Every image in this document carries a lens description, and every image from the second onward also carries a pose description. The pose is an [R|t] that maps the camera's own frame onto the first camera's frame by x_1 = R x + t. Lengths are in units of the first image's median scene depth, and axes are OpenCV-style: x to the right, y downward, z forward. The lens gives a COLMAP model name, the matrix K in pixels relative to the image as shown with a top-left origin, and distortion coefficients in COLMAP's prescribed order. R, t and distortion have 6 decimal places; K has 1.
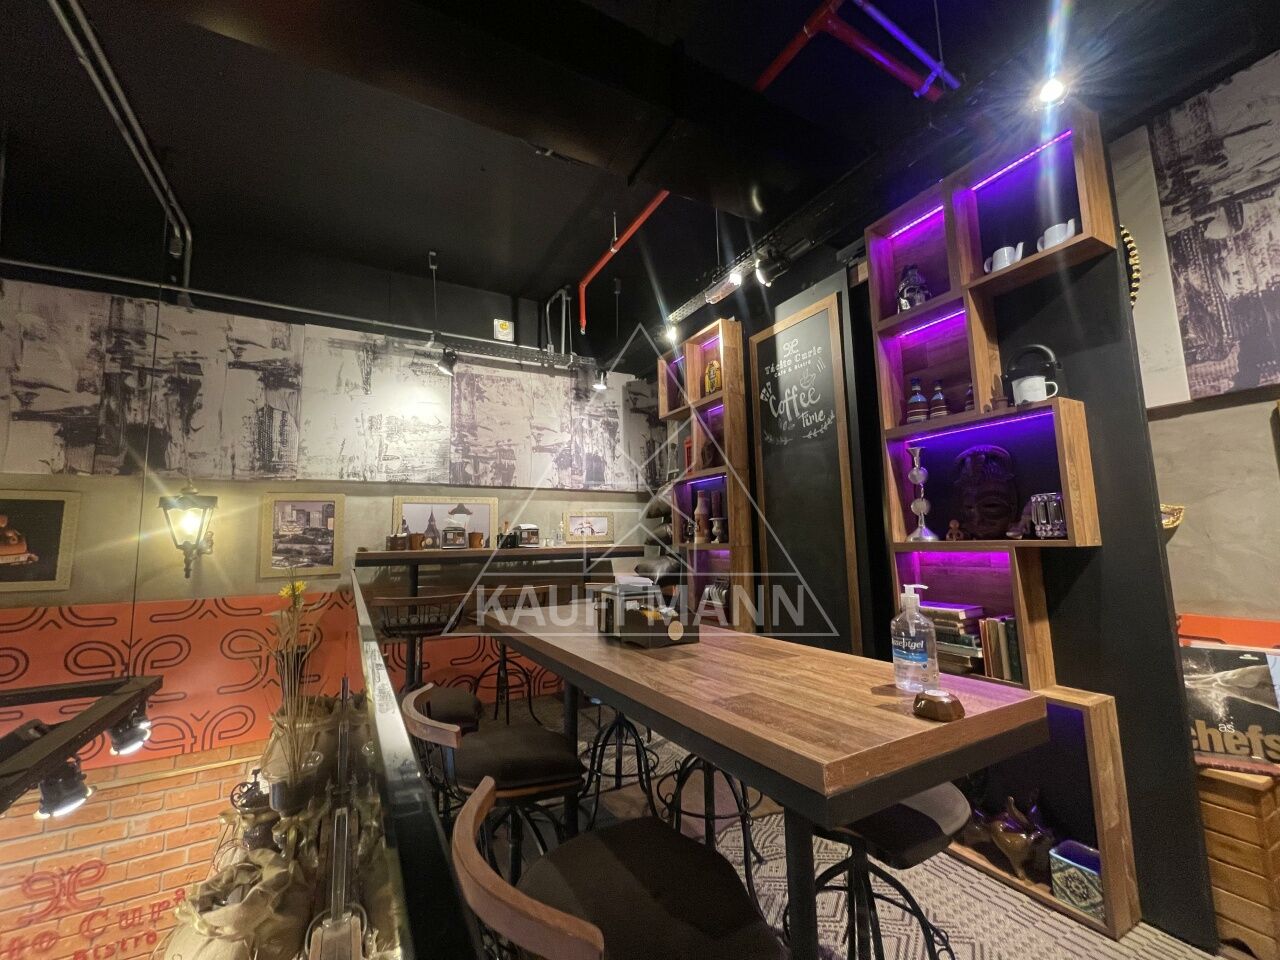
lens RADIAL K [[517.4, 0, 639.2], [0, 517.4, 474.7], [0, 0, 1]] dist [-0.005696, 0.001560]
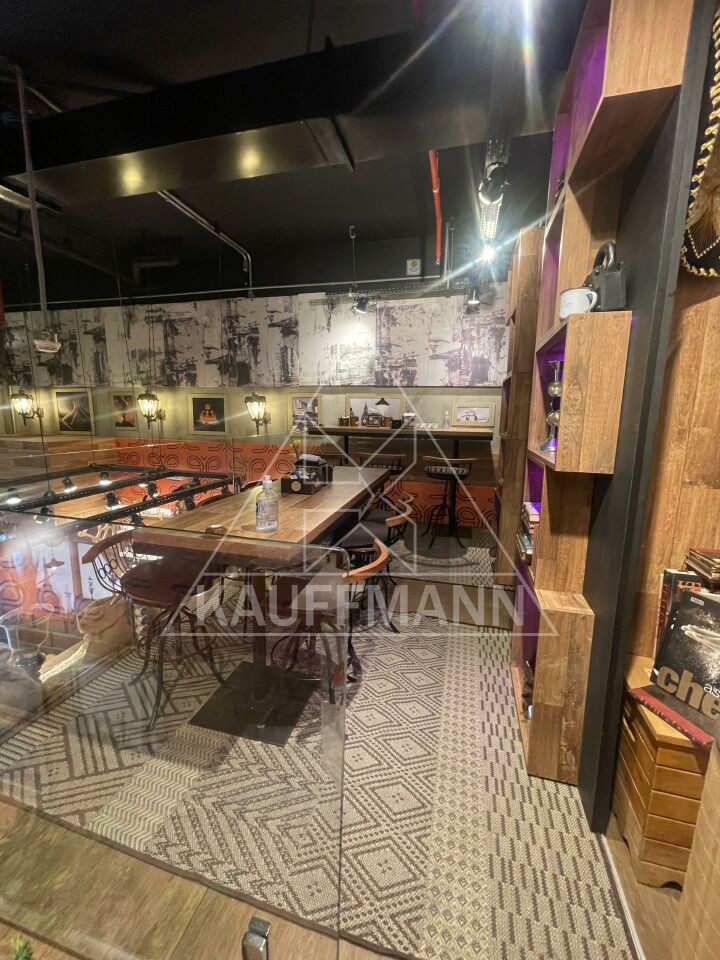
lens RADIAL K [[388.1, 0, 358.0], [0, 388.1, 475.9], [0, 0, 1]] dist [-0.005696, 0.001560]
pose [[0.727625, 0.140443, -0.671444, 0.455300], [0.055066, 0.963700, 0.261247, -0.029798], [0.683761, -0.227064, 0.693479, 0.085195]]
